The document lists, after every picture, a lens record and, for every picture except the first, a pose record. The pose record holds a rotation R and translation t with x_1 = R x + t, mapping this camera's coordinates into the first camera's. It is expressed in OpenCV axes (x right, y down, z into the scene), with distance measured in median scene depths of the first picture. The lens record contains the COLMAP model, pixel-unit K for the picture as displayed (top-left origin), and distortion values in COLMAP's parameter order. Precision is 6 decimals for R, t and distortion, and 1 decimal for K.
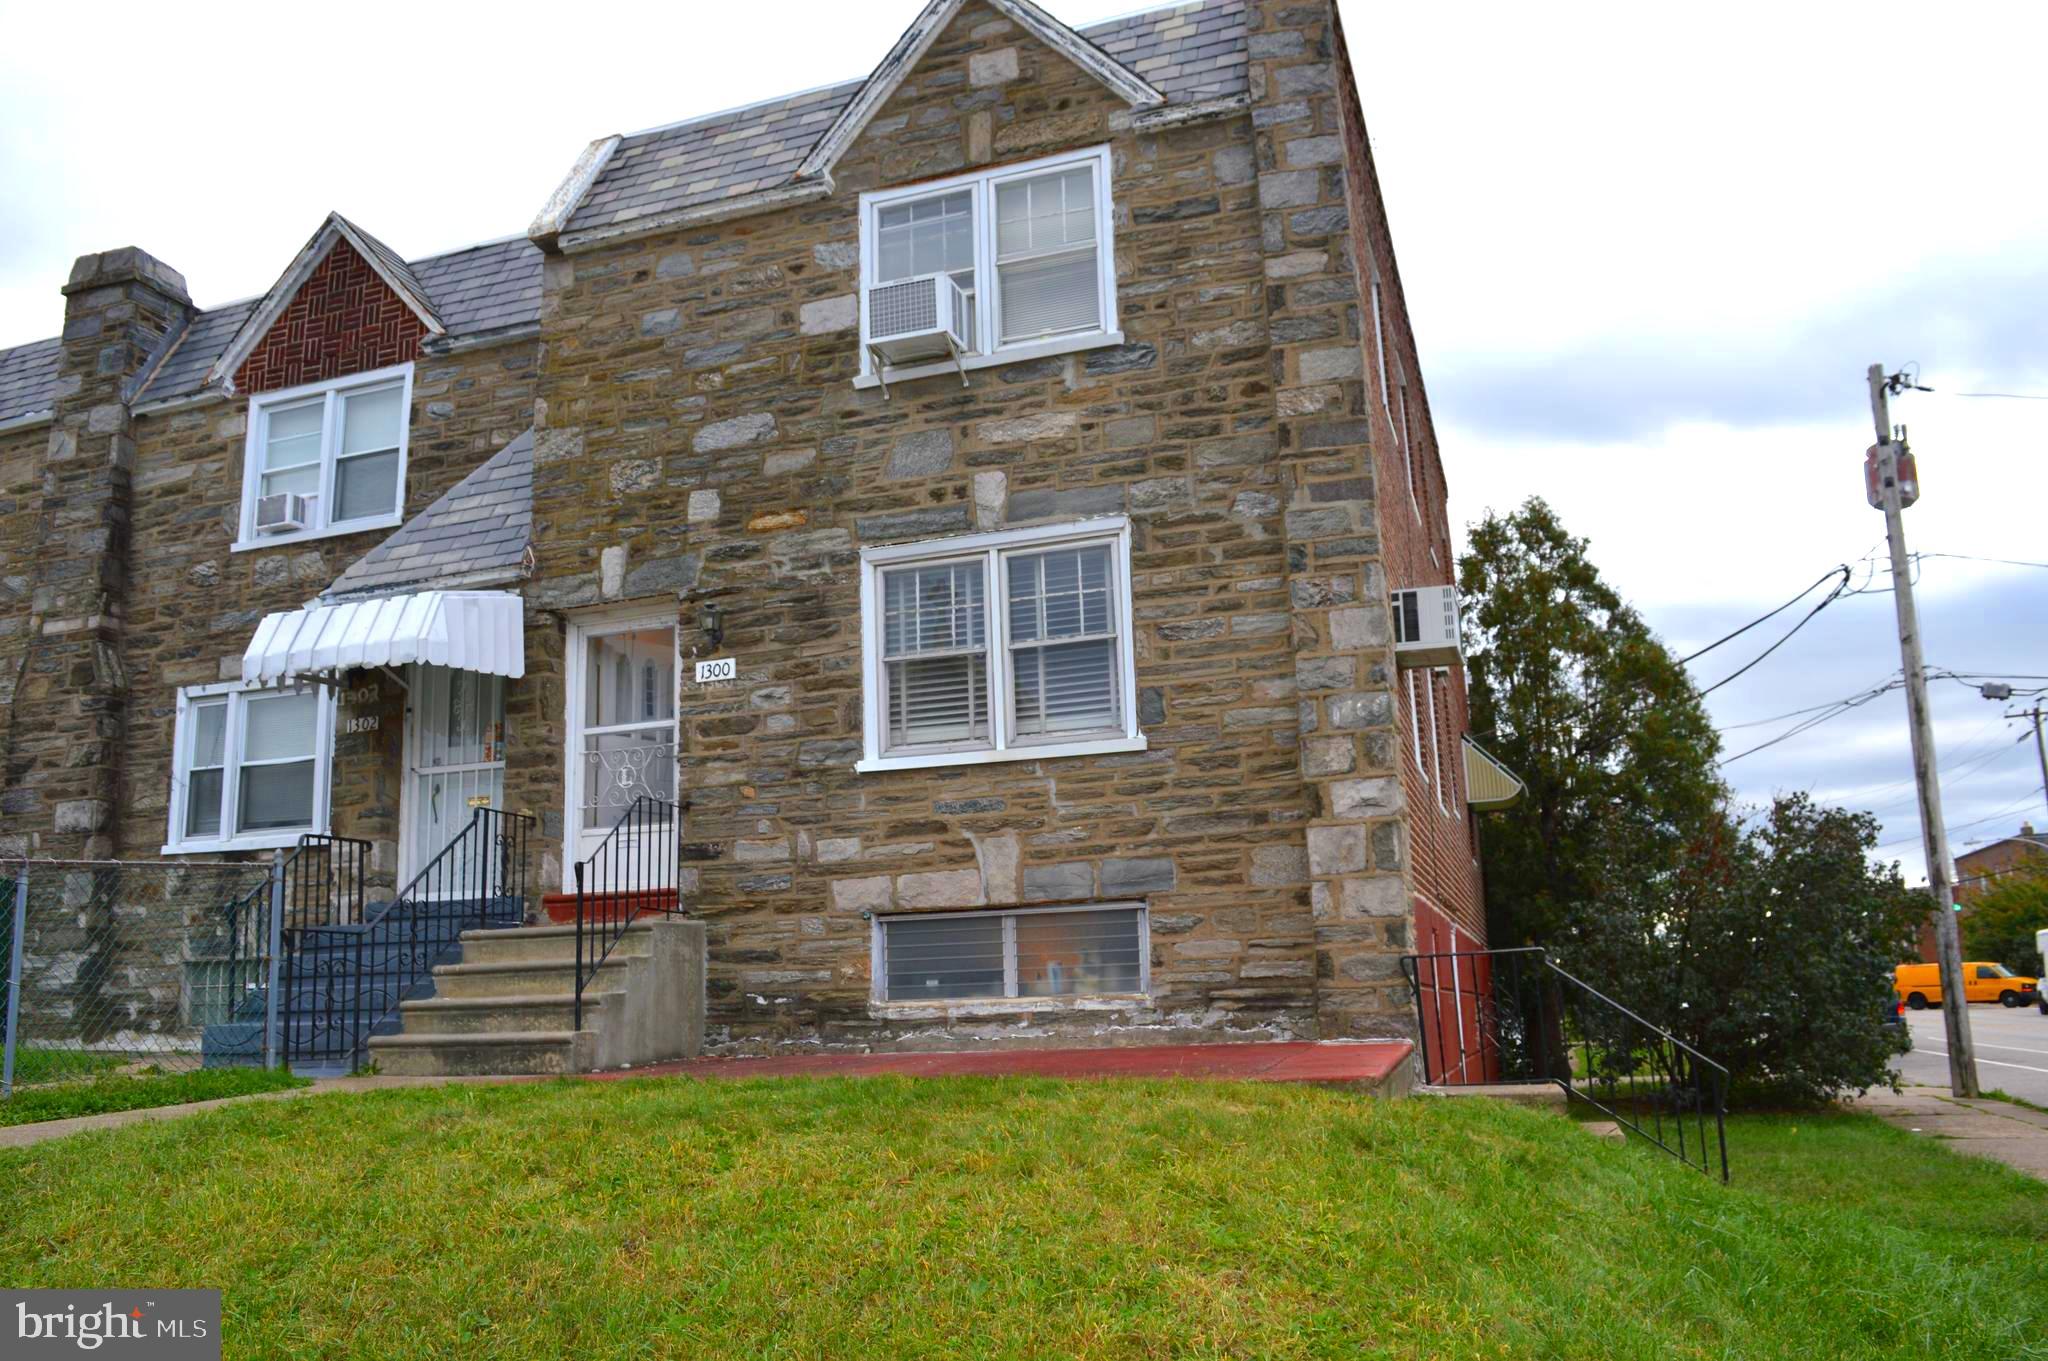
lens RADIAL K [[1625.3, 0, 1015.1], [0, 1625.3, 676.1], [0, 0, 1]] dist [-0.094825, 0.022110]
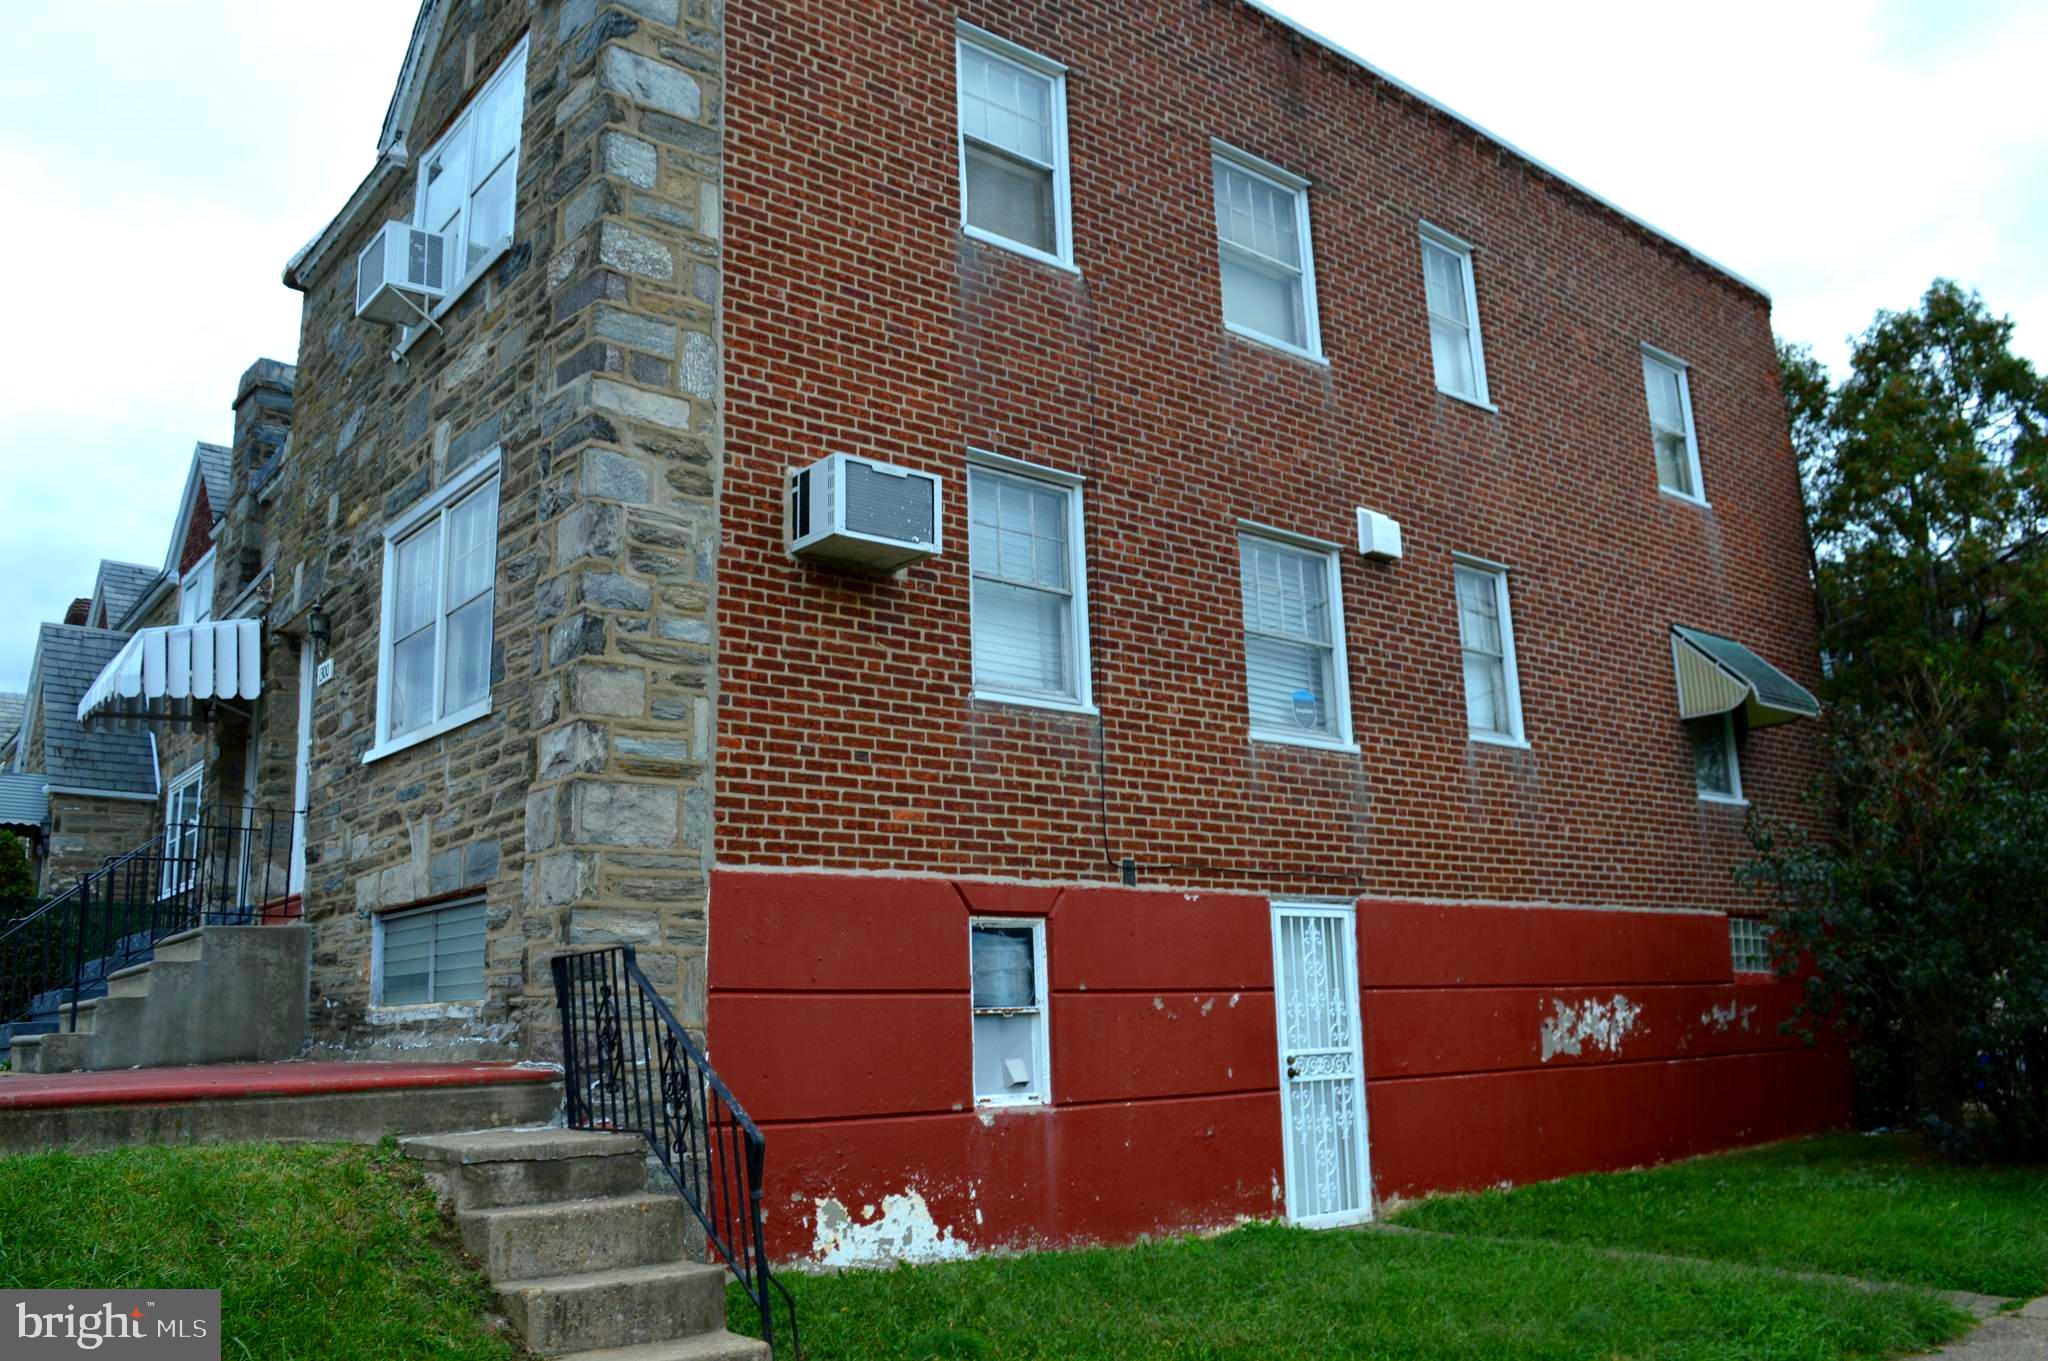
lens RADIAL K [[1625.3, 0, 1015.1], [0, 1625.3, 676.1], [0, 0, 1]] dist [-0.094825, 0.022110]
pose [[0.845270, -0.107842, -0.523344, 0.725845], [0.113365, 0.993319, -0.021587, 0.071940], [0.522176, -0.041082, 0.851848, 0.406524]]
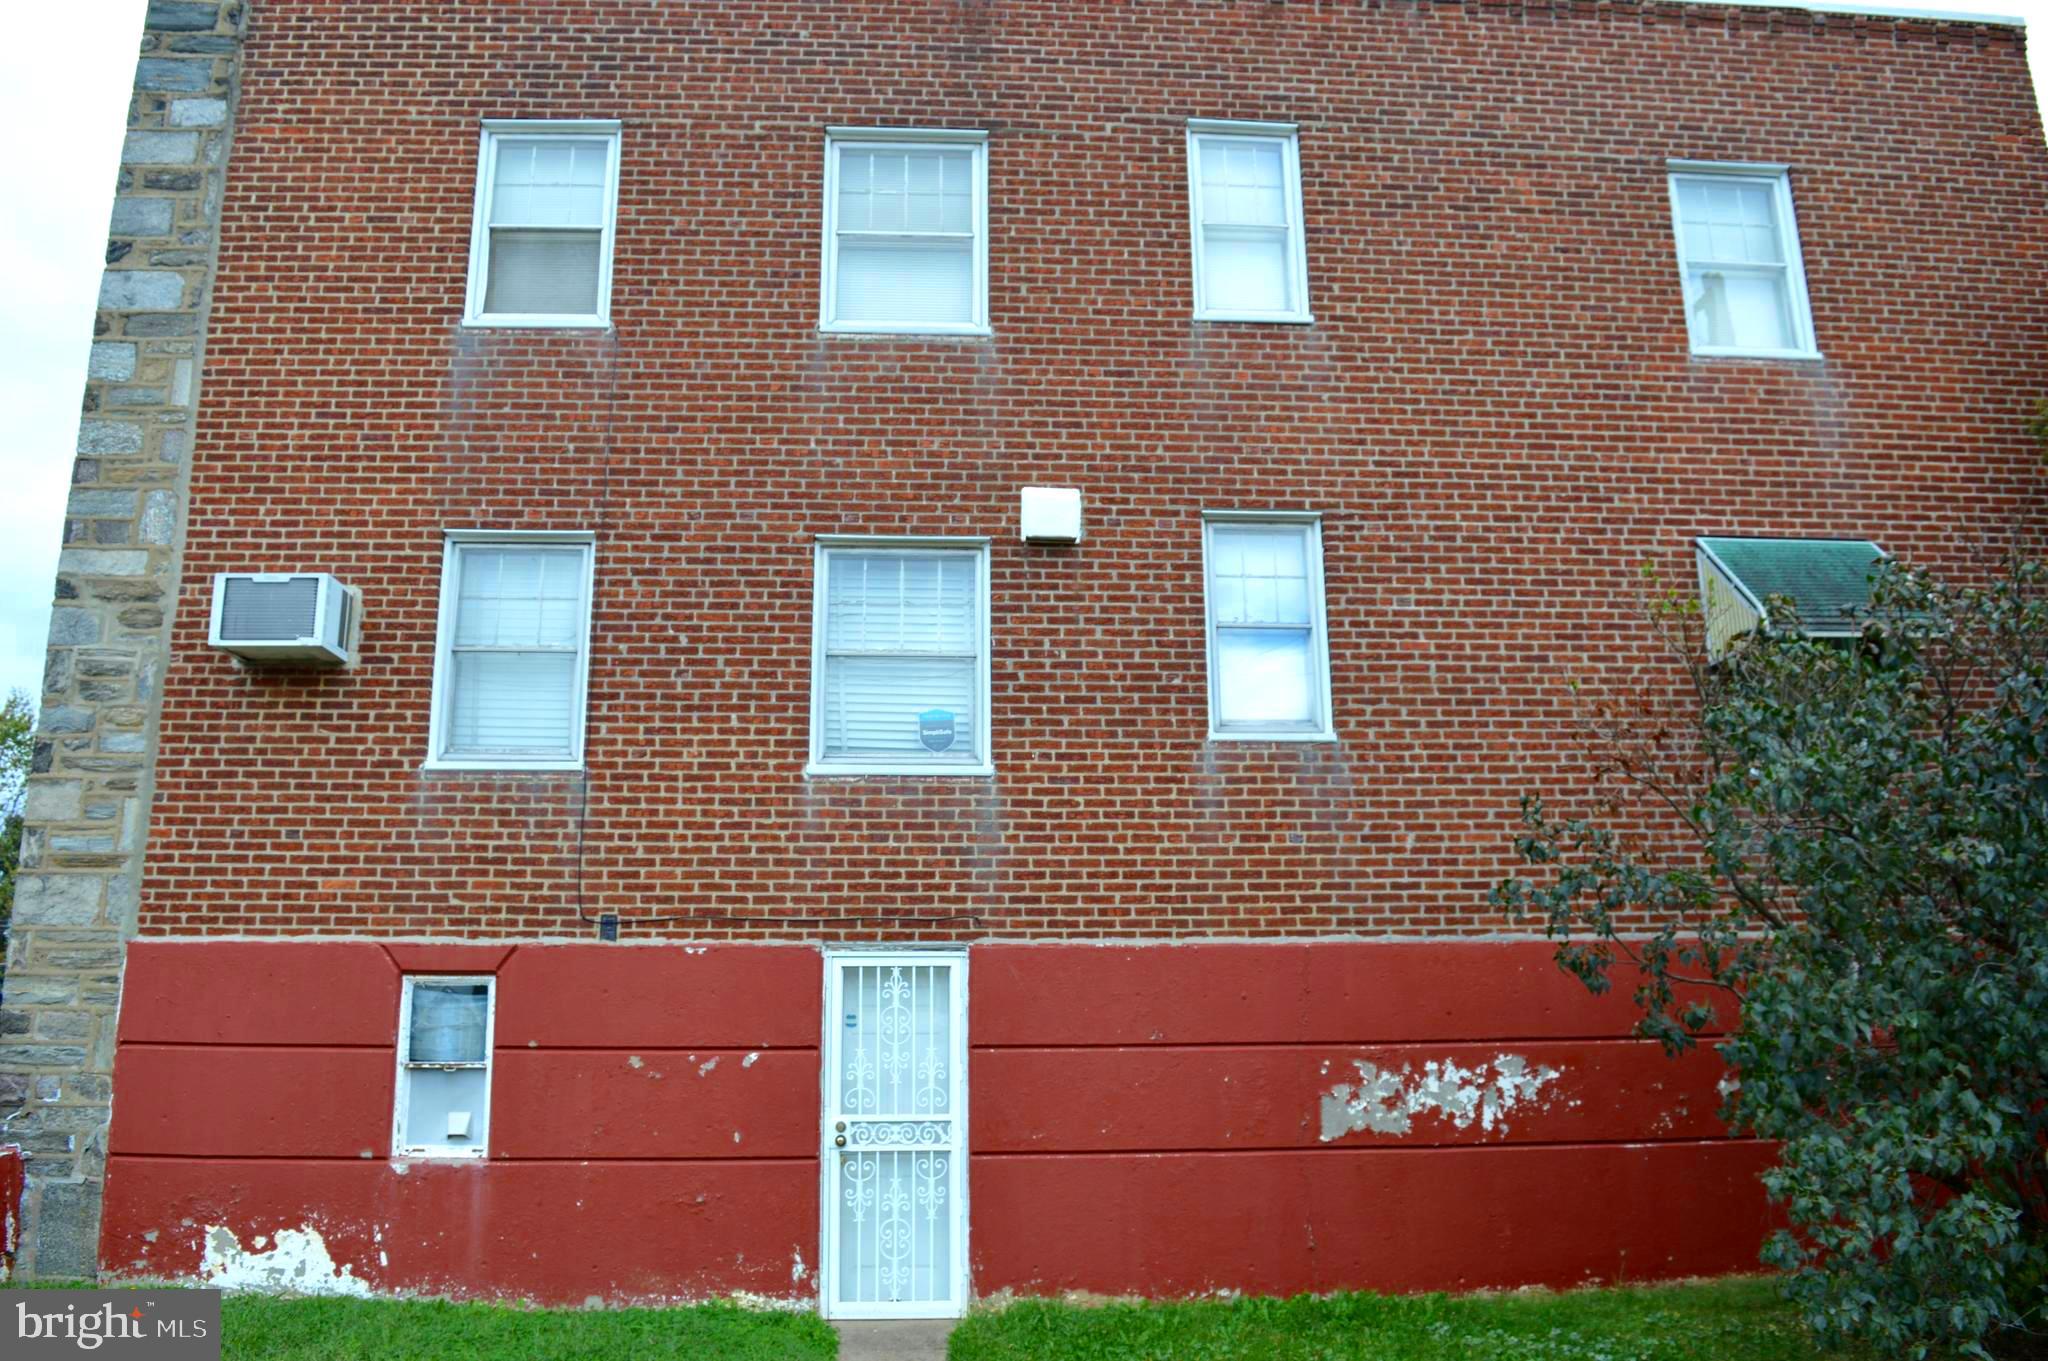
lens RADIAL K [[1625.3, 0, 1015.1], [0, 1625.3, 676.1], [0, 0, 1]] dist [-0.094825, 0.022110]
pose [[0.378997, -0.187710, -0.906160, 1.188920], [0.191813, 0.973880, -0.121514, 0.180365], [0.905301, -0.127760, 0.405102, 1.043097]]
